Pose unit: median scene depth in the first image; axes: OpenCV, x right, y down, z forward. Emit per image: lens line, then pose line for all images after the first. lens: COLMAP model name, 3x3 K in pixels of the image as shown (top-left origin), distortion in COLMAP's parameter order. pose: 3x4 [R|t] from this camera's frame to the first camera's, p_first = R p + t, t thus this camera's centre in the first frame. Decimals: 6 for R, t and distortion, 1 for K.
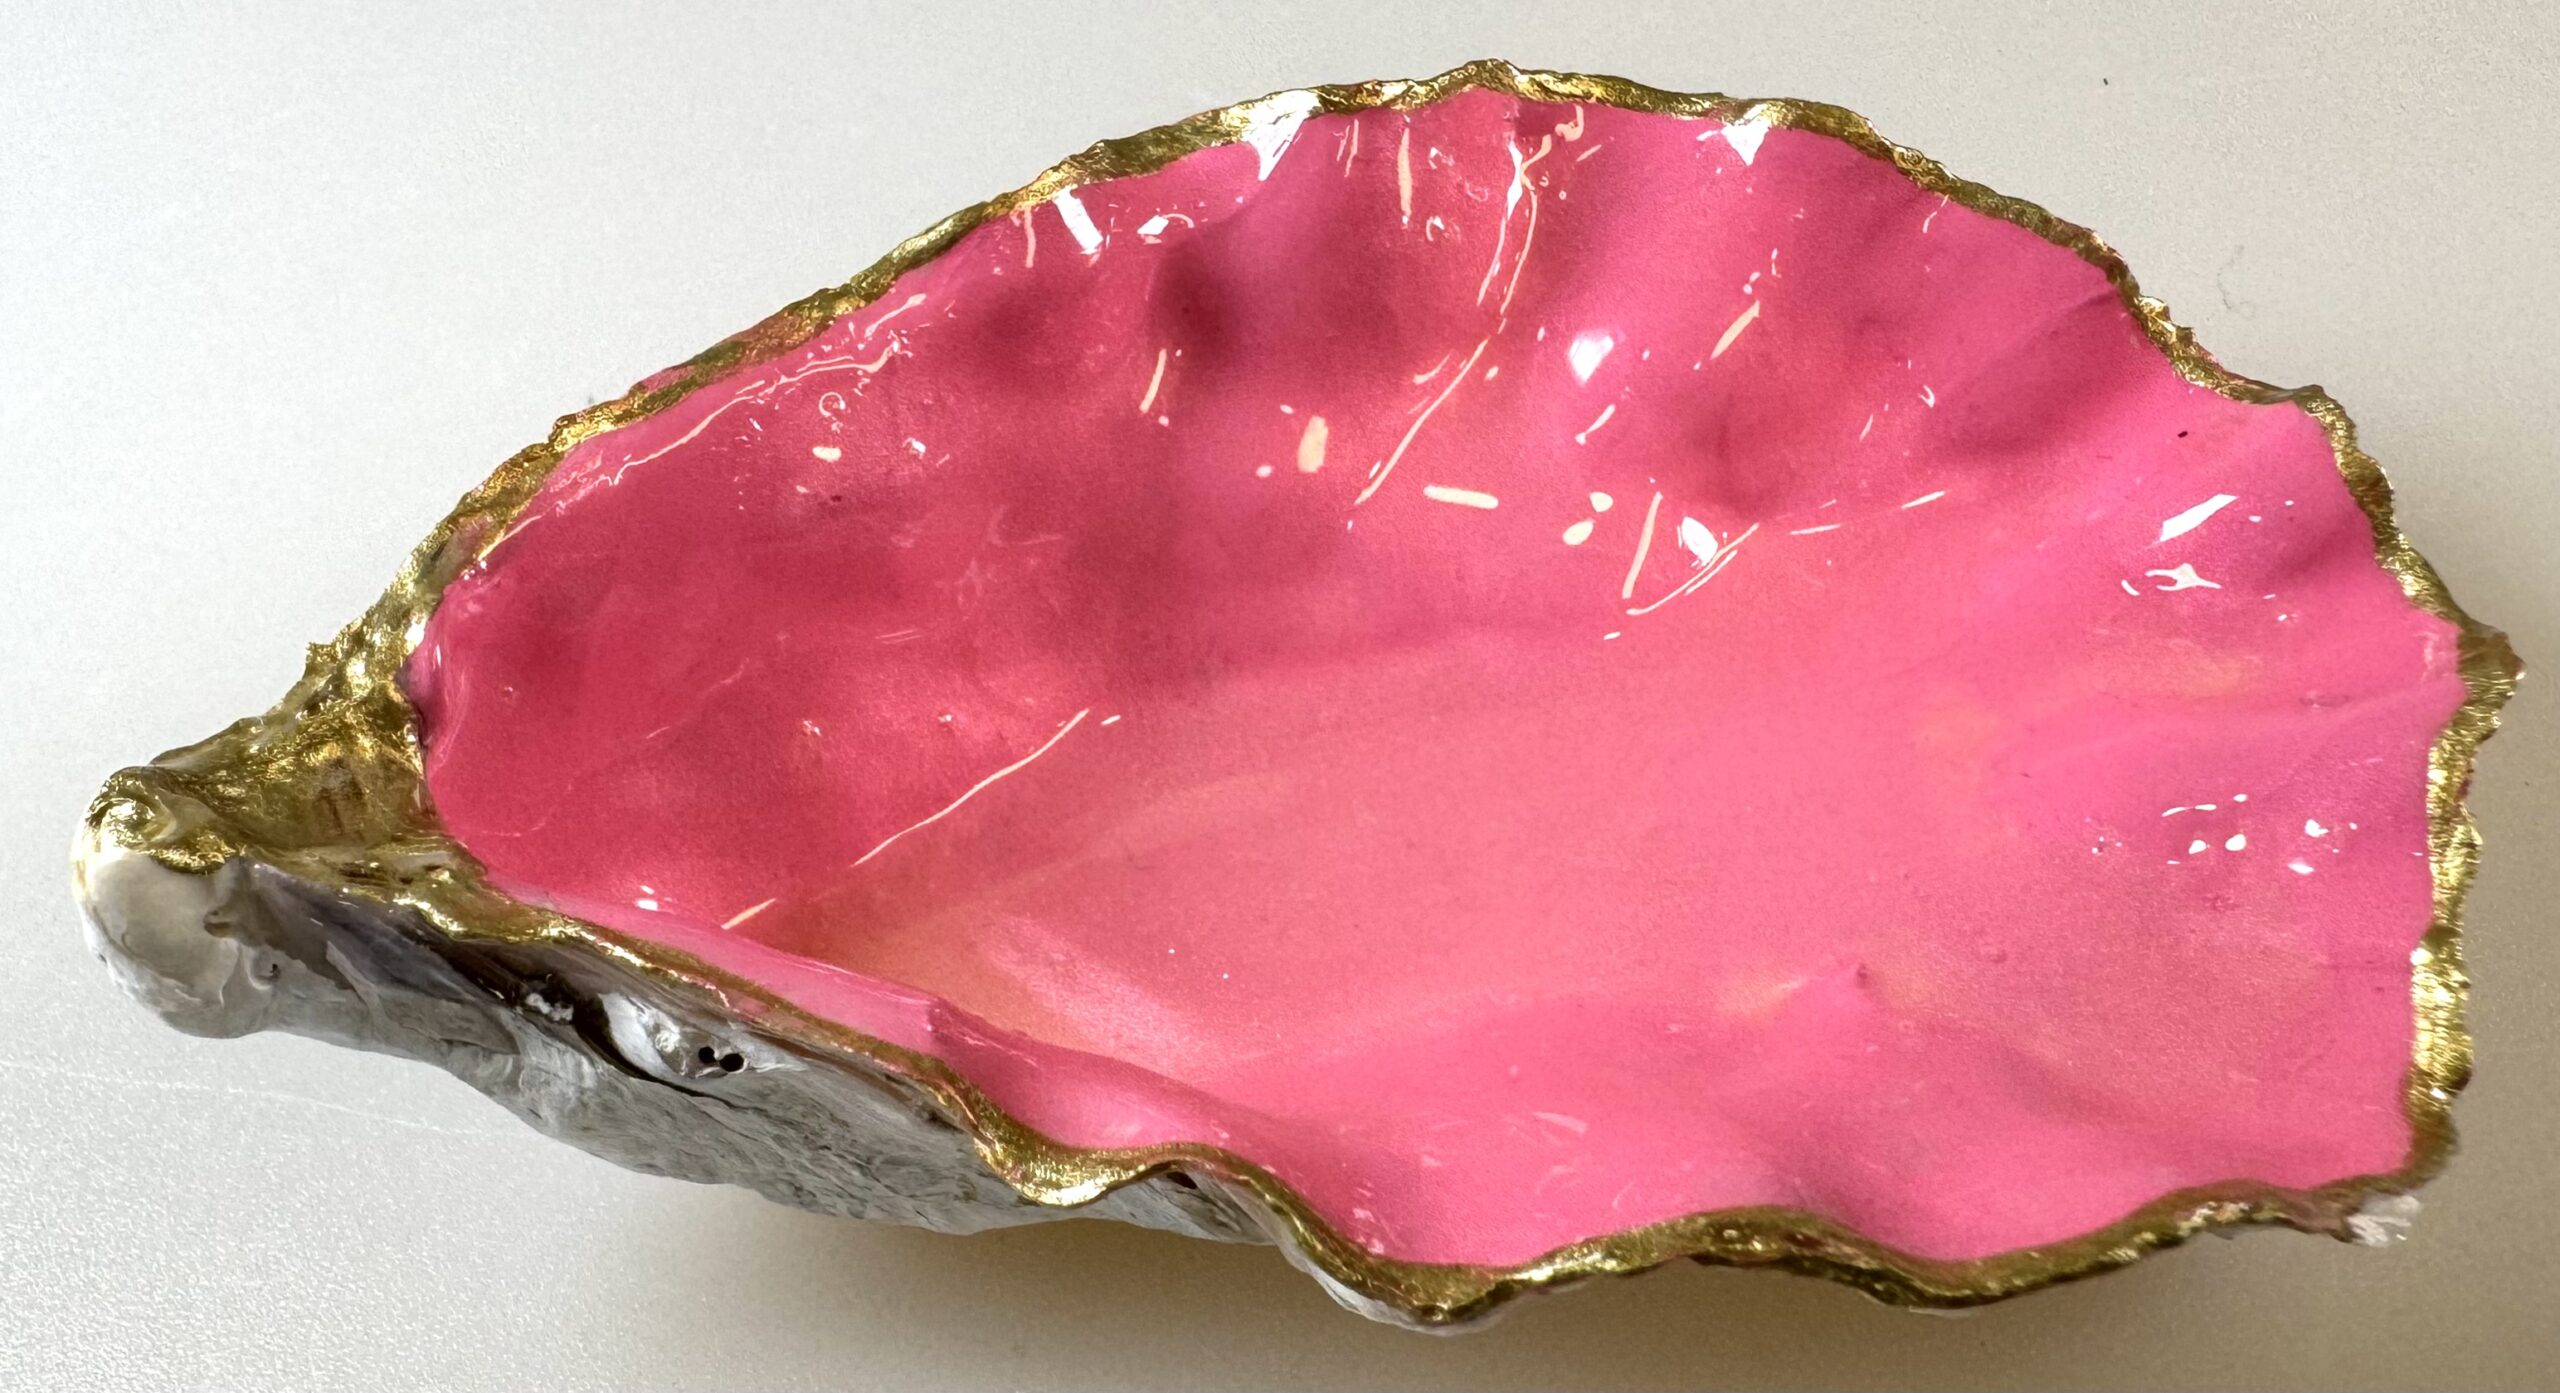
lens RADIAL K [[1749.9, 0, 1308.1], [0, 1749.9, 696.5], [0, 0, 1]] dist [0.001619, -0.000552]
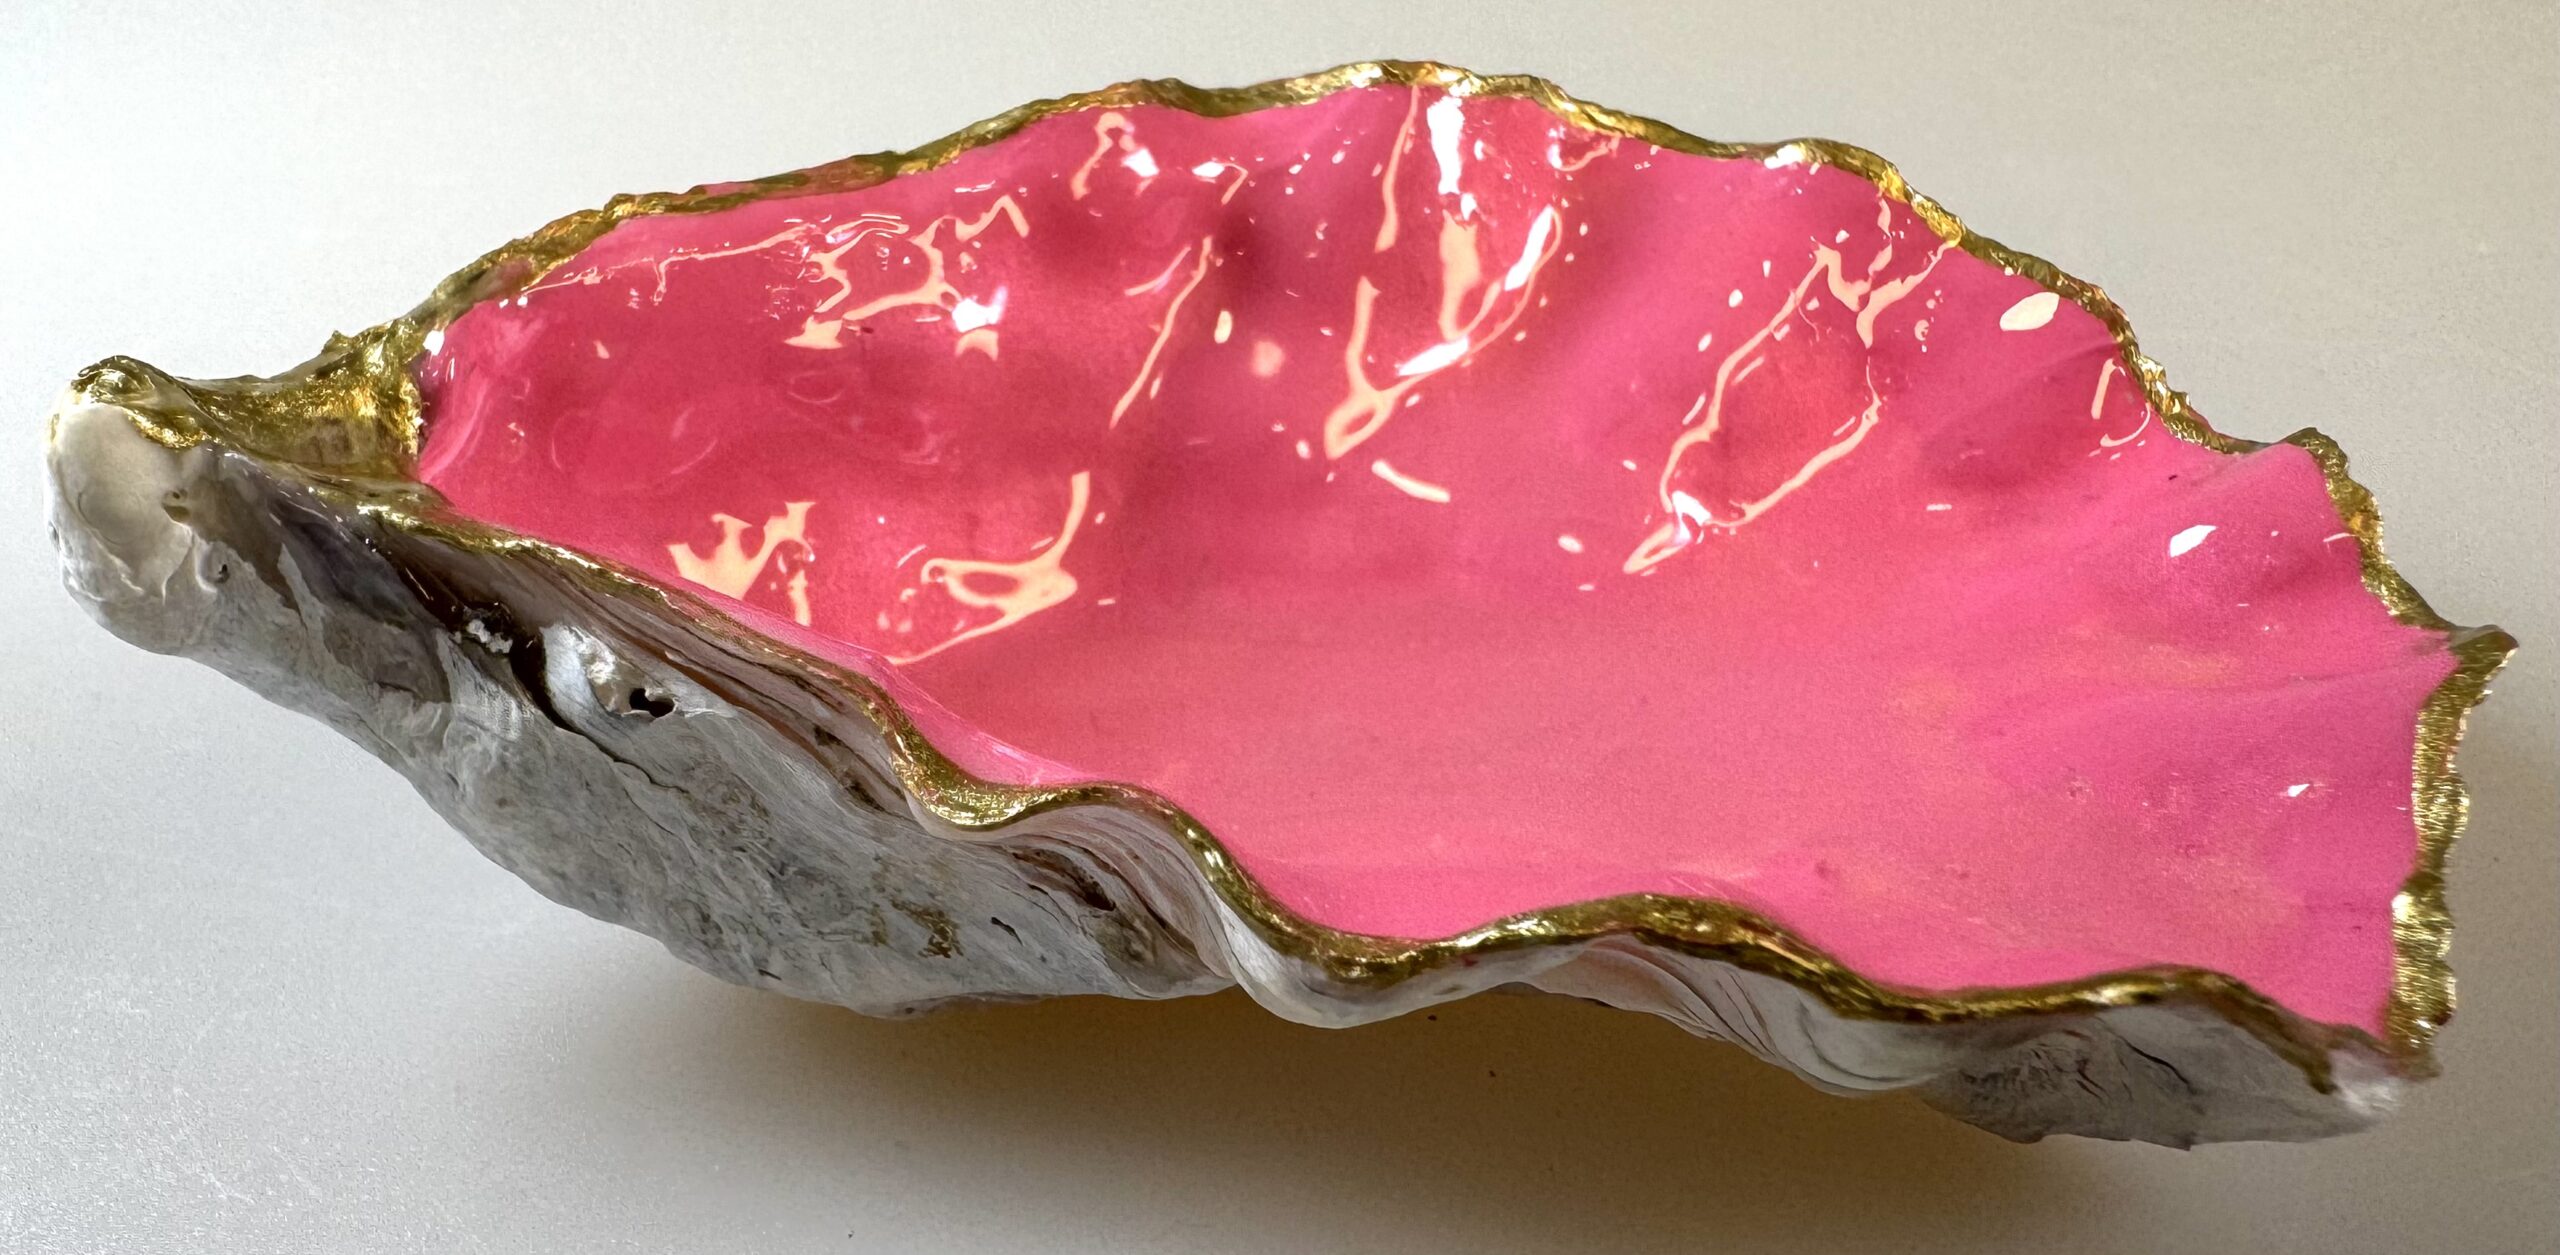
lens RADIAL K [[1661.3, 0, 1280.0], [0, 1661.3, 627.5], [0, 0, 1]] dist [0.000330, 0.001135]
pose [[0.990281, 0.137712, -0.019455, 0.020320], [-0.139079, 0.980524, -0.138674, 0.226734], [-0.000021, 0.140032, 0.990147, 0.075823]]
